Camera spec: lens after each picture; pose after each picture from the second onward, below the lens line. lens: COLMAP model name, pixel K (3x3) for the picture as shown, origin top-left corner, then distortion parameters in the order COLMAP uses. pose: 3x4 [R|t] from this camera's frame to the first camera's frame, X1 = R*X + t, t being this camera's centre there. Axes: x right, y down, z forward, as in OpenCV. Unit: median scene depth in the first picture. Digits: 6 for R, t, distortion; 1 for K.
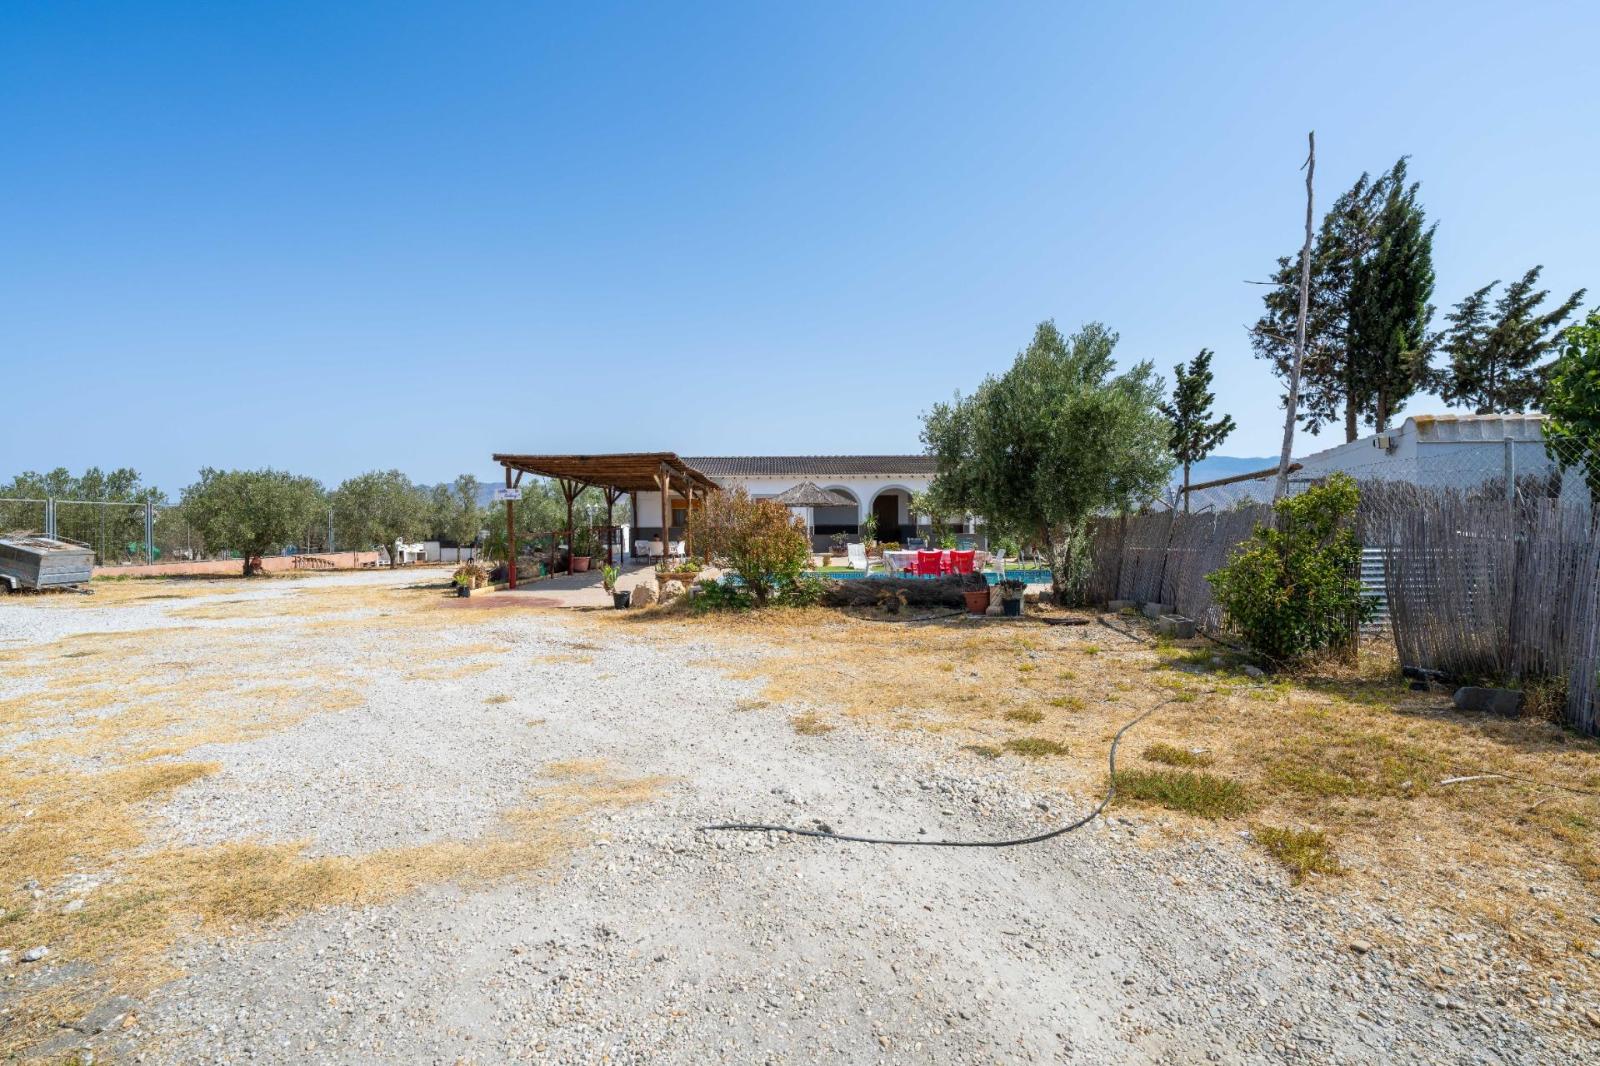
lens RADIAL K [[732.9, 0, 804.3], [0, 732.9, 533.9], [0, 0, 1]] dist [-0.001446, 0.000445]
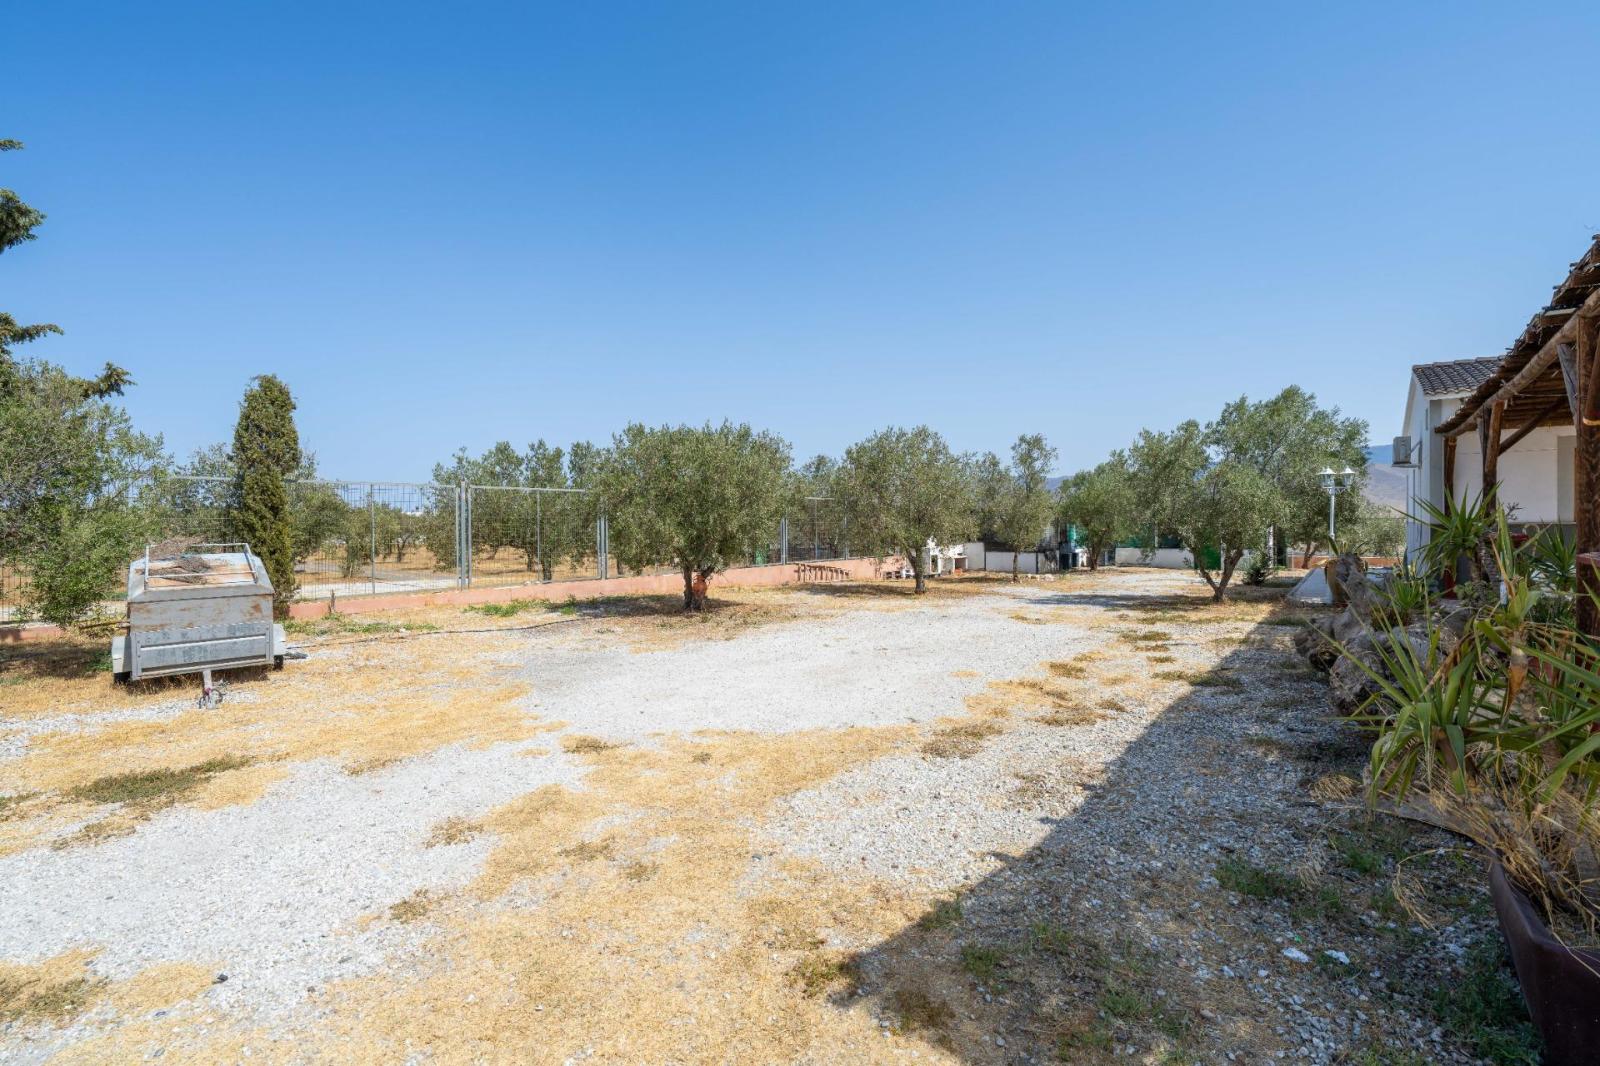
lens RADIAL K [[628.4, 0, 800.0], [0, 628.4, 533.0], [0, 0, 1]] dist [-0.001237, 0.000036]
pose [[0.747749, 0.012259, -0.663868, -0.445275], [-0.002391, 0.999873, 0.015771, -0.013230], [0.663977, -0.010205, 0.747683, 0.836471]]
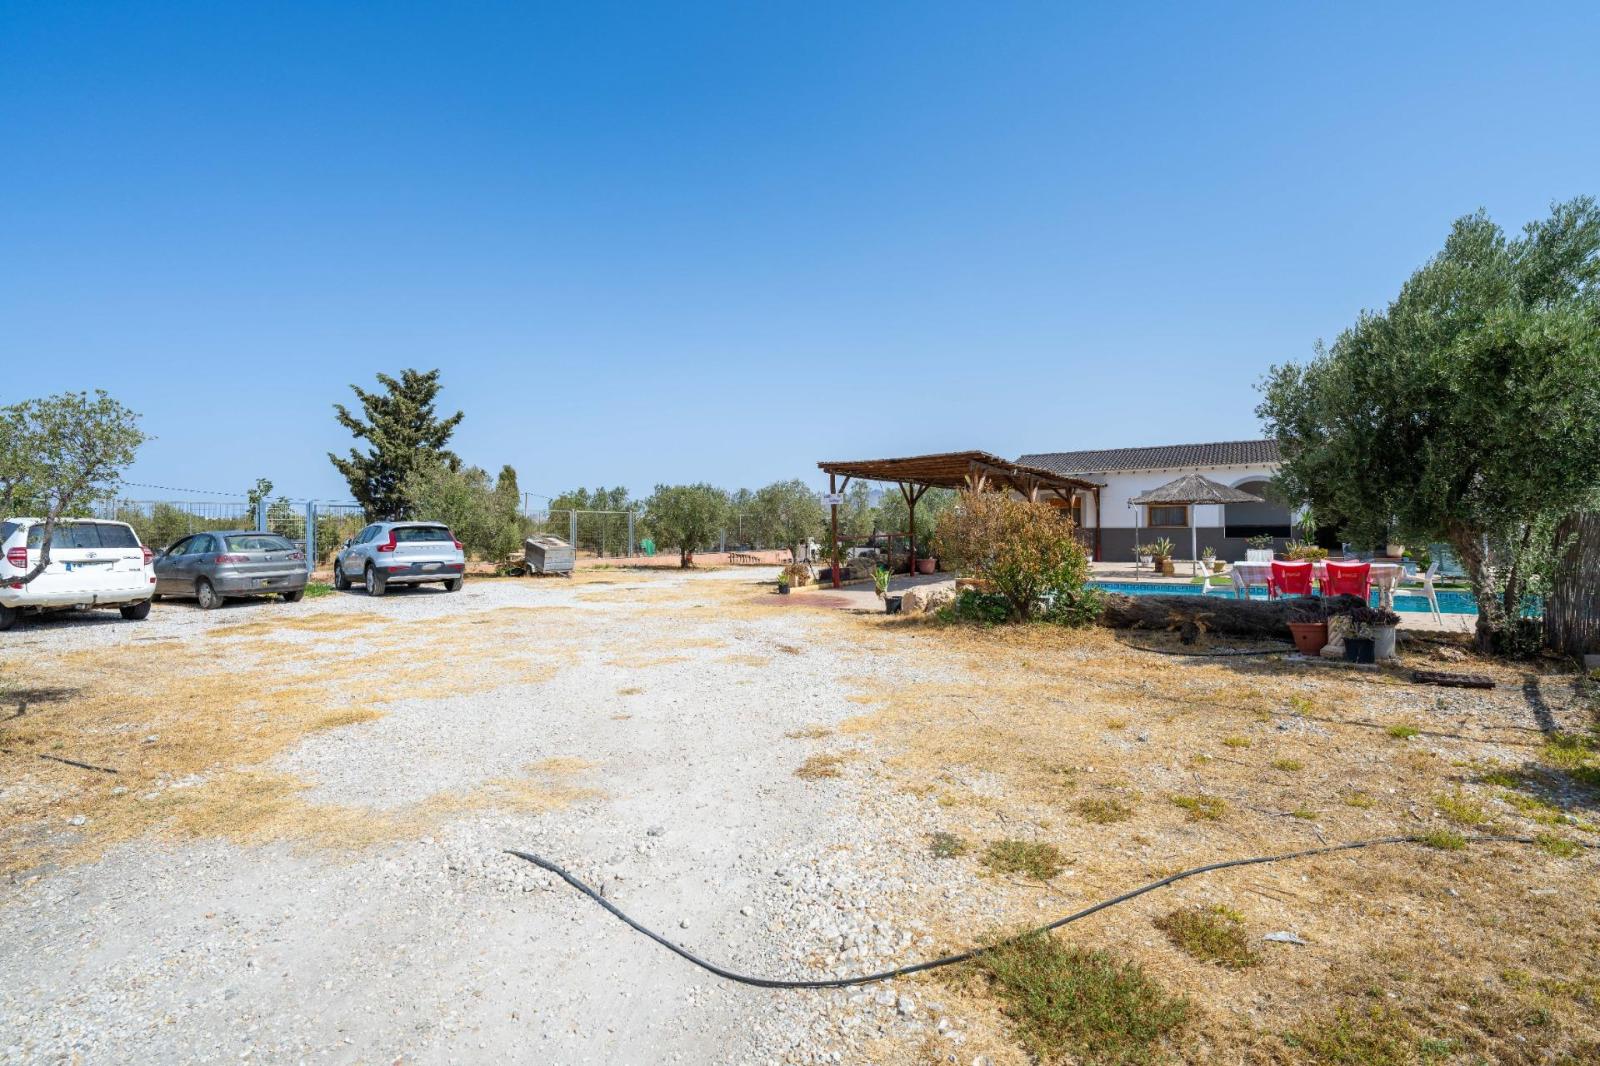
lens RADIAL K [[732.9, 0, 804.3], [0, 732.9, 533.9], [0, 0, 1]] dist [-0.001446, 0.000445]
pose [[0.820672, 0.003063, -0.571391, 0.165431], [-0.002653, 0.999995, 0.001550, -0.005205], [0.571393, 0.000243, 0.820676, 0.095175]]
